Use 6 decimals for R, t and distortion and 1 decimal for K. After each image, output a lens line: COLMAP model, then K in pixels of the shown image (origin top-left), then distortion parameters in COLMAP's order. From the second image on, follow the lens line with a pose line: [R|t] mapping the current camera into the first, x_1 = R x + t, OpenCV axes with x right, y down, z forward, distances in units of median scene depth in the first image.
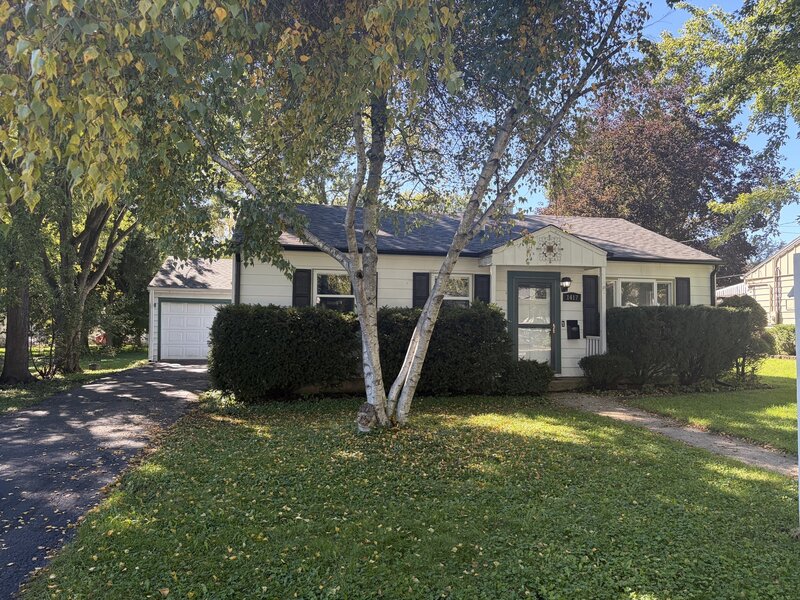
lens RADIAL K [[610.4, 0, 400.5], [0, 610.4, 299.6], [0, 0, 1]] dist [0.042862, -0.054634]
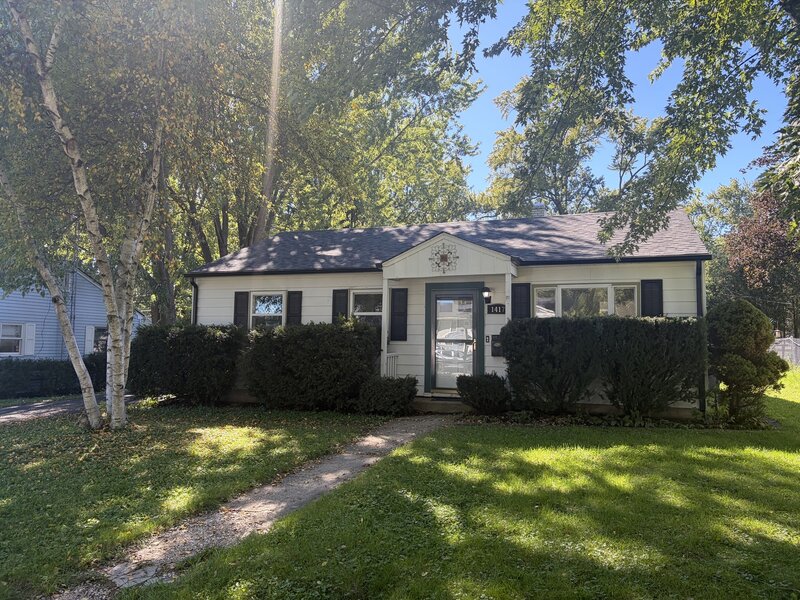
lens RADIAL K [[610.4, 0, 397.9], [0, 610.4, 297.6], [0, 0, 1]] dist [0.042862, -0.054634]
pose [[0.847675, -0.036695, -0.529245, 0.629293], [0.023416, 0.999221, -0.031775, 0.004389], [0.529998, 0.014542, 0.847874, 0.171684]]
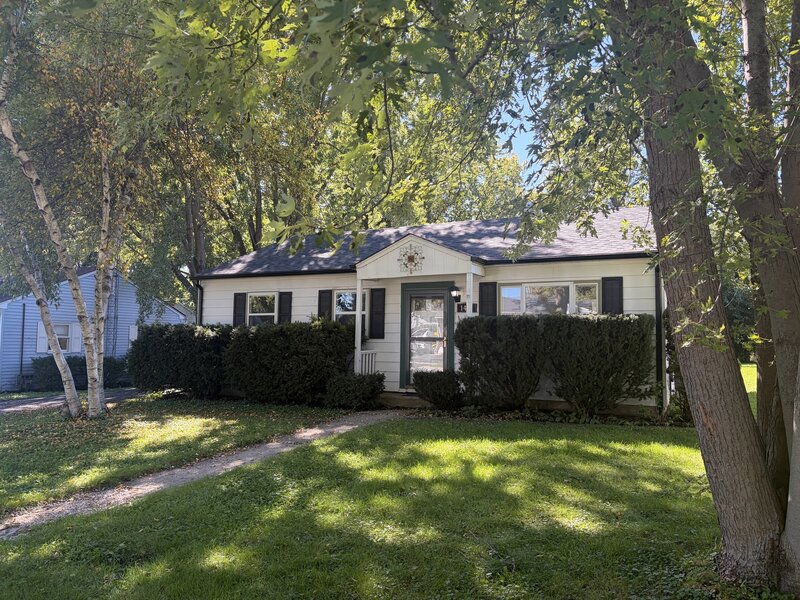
lens RADIAL K [[610.4, 0, 401.8], [0, 610.4, 302.2], [0, 0, 1]] dist [0.042862, -0.054634]
pose [[0.776015, -0.038550, -0.629535, 0.780005], [0.028692, 0.999255, -0.025822, 0.008765], [0.630061, 0.001975, 0.776543, 0.235165]]
